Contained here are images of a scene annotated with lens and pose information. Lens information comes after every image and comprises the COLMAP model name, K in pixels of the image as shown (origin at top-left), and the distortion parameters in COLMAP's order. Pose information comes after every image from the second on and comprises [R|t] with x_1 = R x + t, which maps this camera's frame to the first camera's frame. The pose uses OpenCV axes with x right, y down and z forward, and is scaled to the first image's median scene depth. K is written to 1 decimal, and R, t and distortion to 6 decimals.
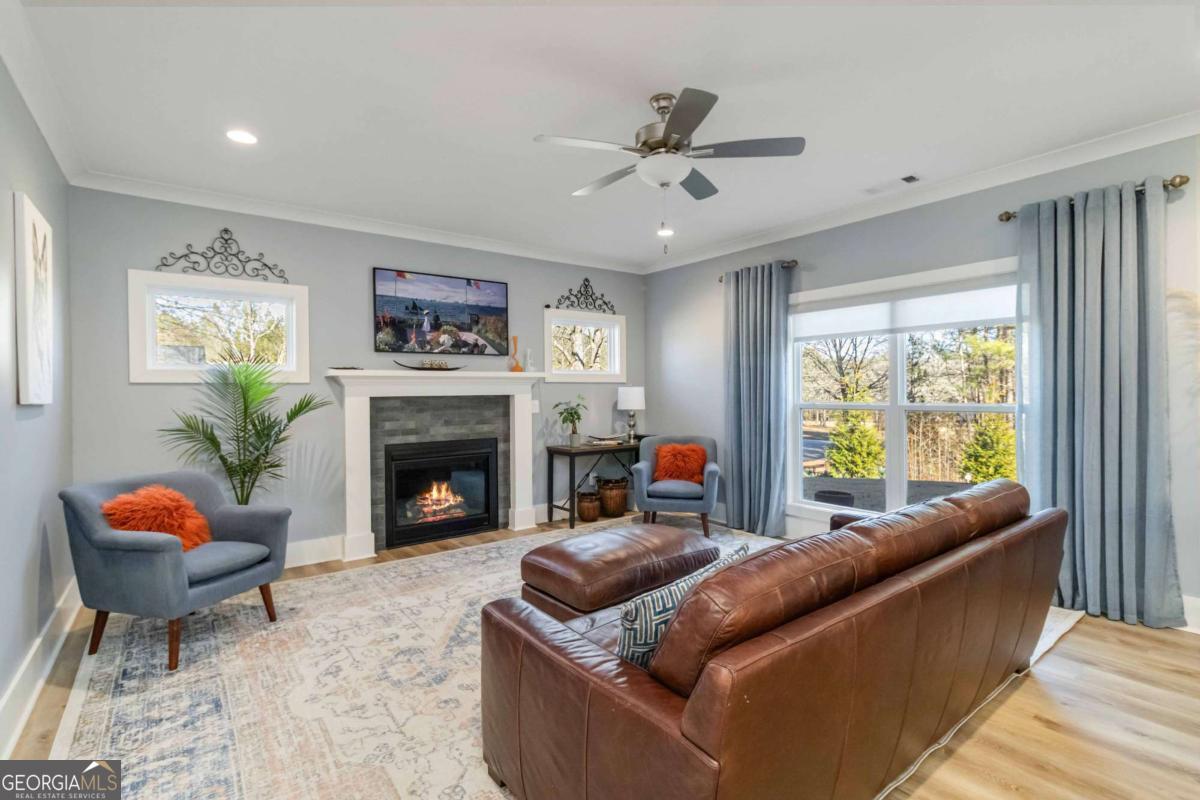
lens RADIAL K [[565.2, 0, 600.0], [0, 565.2, 400.0], [0, 0, 1]] dist [-0.044482, 0.000147]
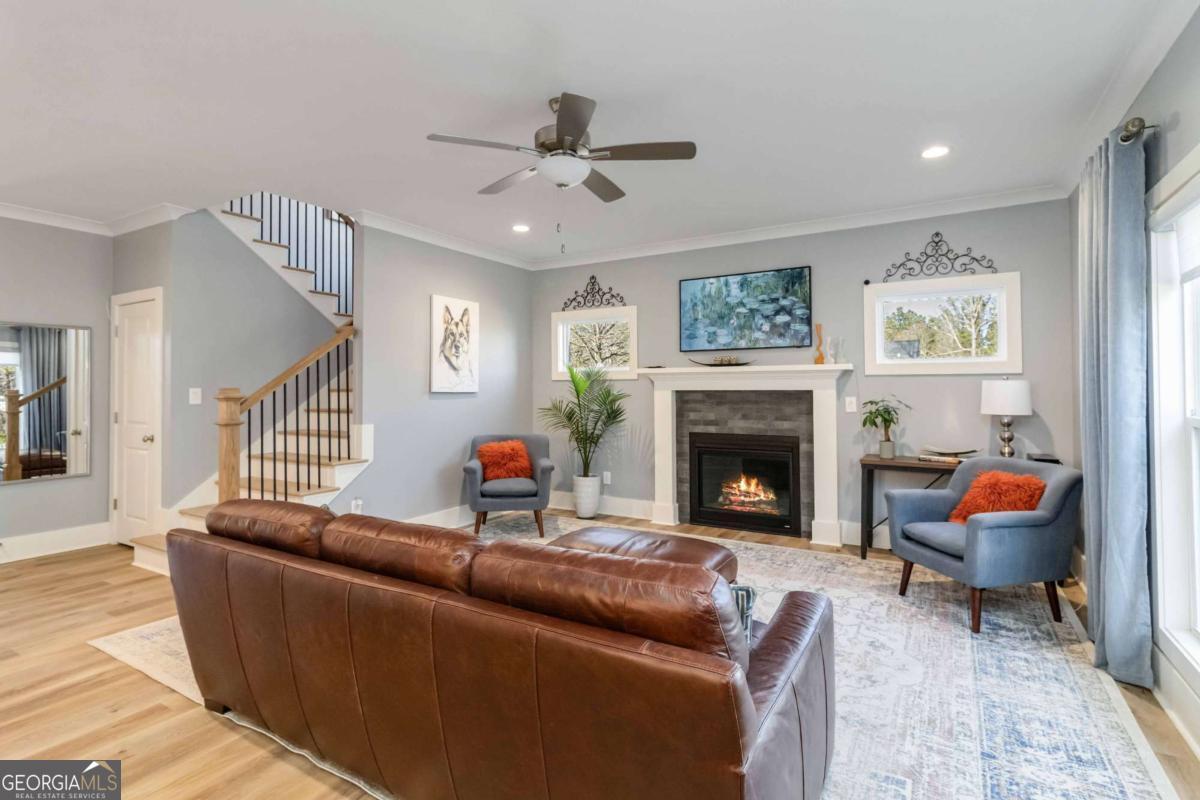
lens RADIAL K [[531.4, 0, 602.6], [0, 531.4, 383.7], [0, 0, 1]] dist [-0.051741, -0.000052]
pose [[0.353325, 0.001399, -0.935500, 0.521673], [-0.013674, 0.999900, -0.003669, -0.012131], [0.935401, 0.014088, 0.353309, 0.411029]]
